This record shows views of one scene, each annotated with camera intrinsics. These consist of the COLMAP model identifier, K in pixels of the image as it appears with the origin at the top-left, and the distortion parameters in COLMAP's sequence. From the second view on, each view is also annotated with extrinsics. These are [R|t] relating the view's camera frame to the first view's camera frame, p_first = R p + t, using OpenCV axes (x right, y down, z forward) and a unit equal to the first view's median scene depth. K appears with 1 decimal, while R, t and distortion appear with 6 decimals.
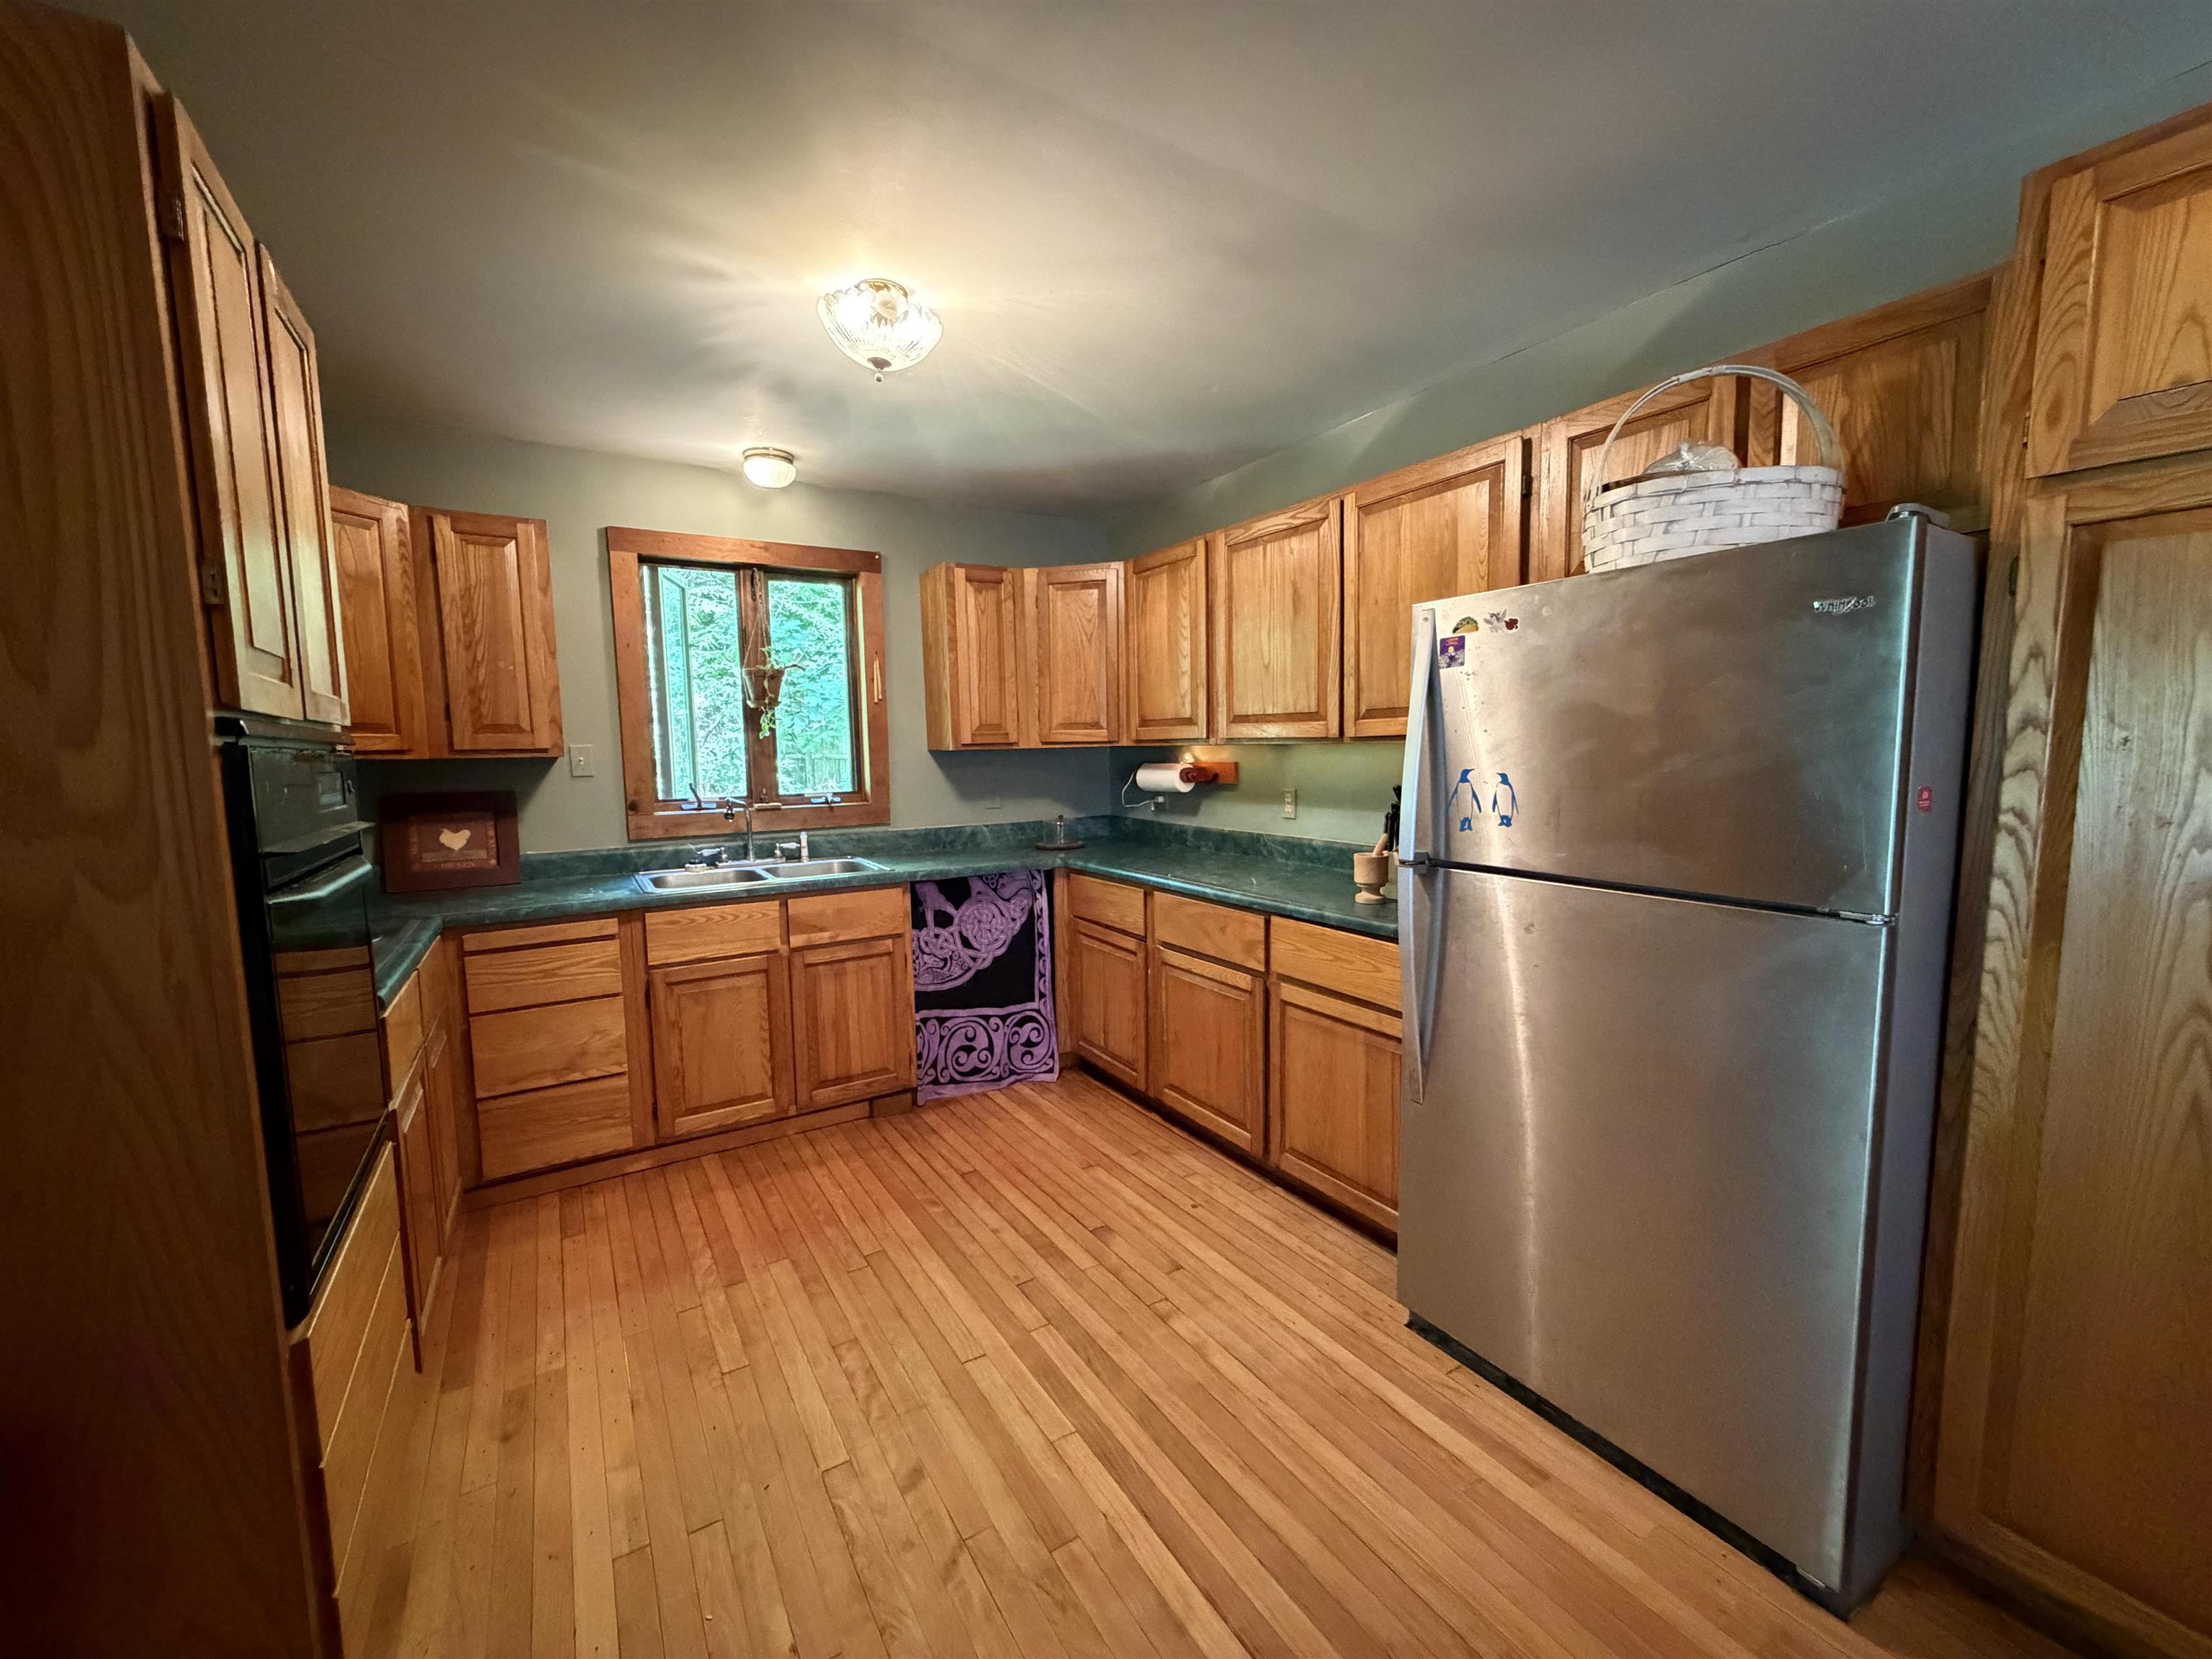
lens RADIAL K [[883.6, 0, 1103.6], [0, 883.6, 820.1], [0, 0, 1]] dist [0.001066, 0.000213]
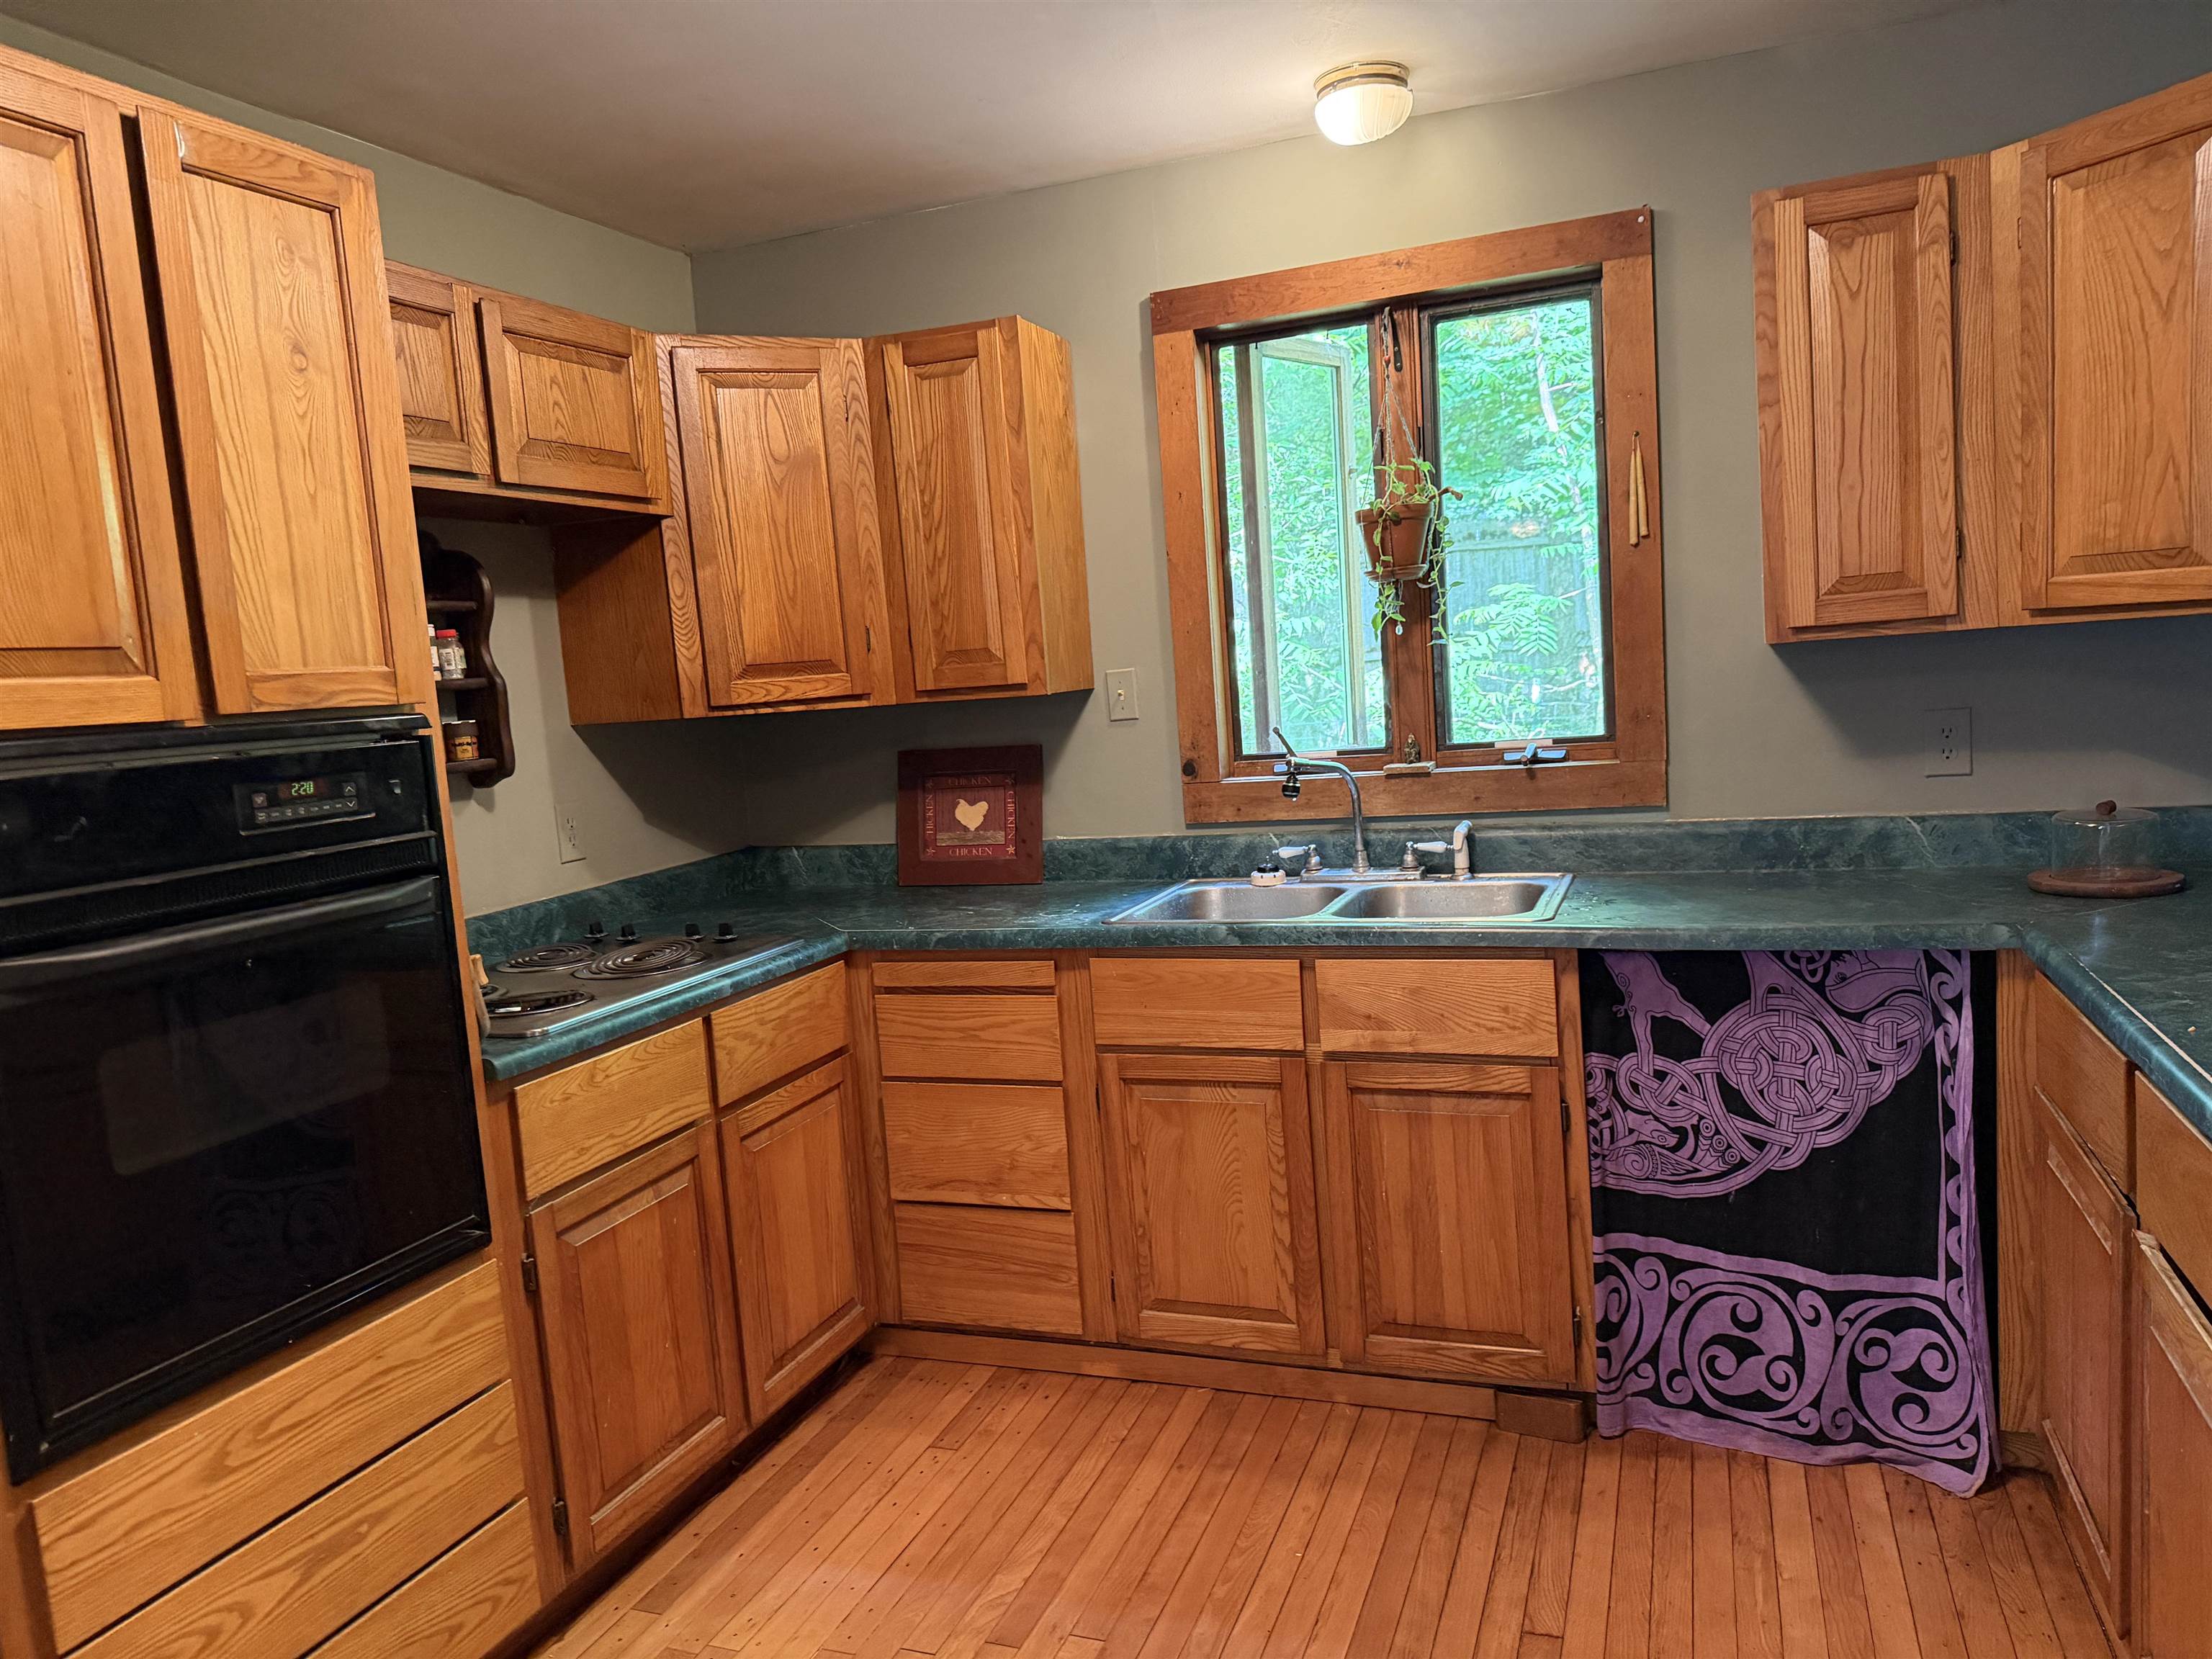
lens RADIAL K [[1545.5, 0, 1091.3], [0, 1545.5, 838.4], [0, 0, 1]] dist [0.100807, -0.156821]
pose [[0.601754, 0.060744, -0.796368, 0.263137], [-0.004400, 0.997341, 0.072749, -0.043645], [0.798669, -0.040273, 0.600421, 0.315127]]
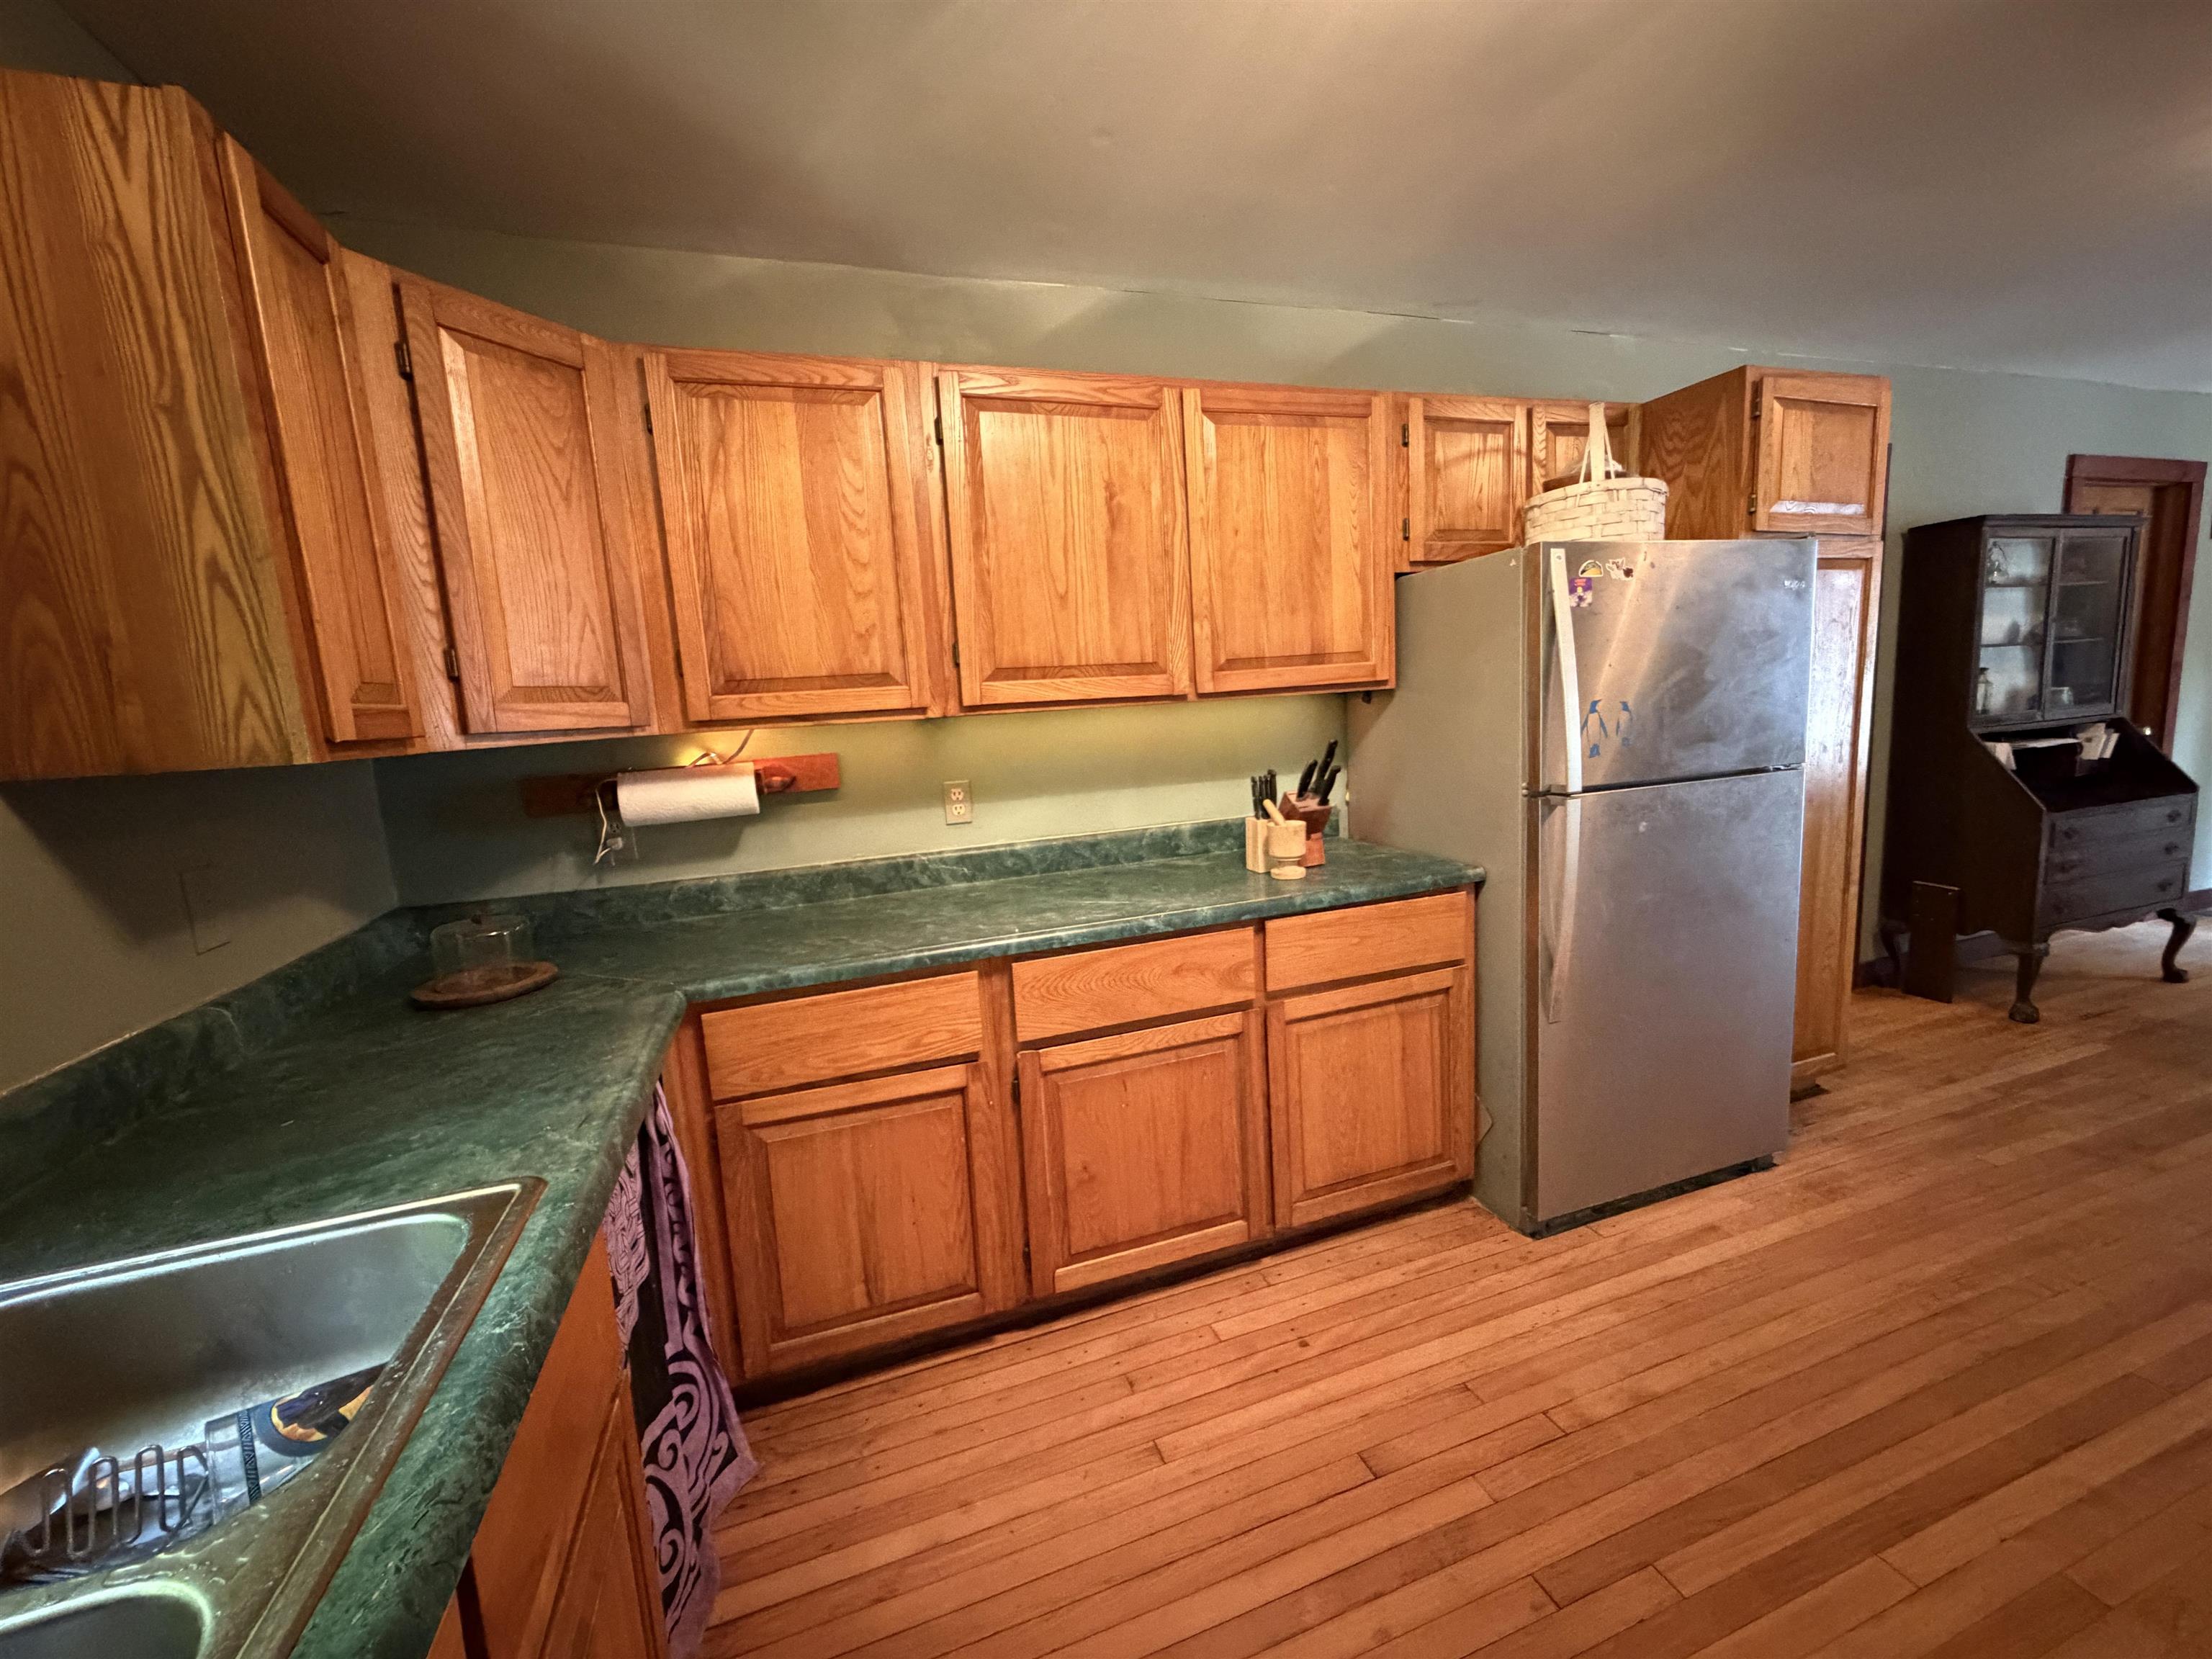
lens RADIAL K [[883.6, 0, 1103.6], [0, 883.6, 820.1], [0, 0, 1]] dist [0.001066, 0.000213]
pose [[0.225640, -0.128154, 0.965745, -0.442947], [0.140271, 0.985254, 0.097970, -0.057127], [-0.964060, 0.113360, 0.240289, 0.728608]]
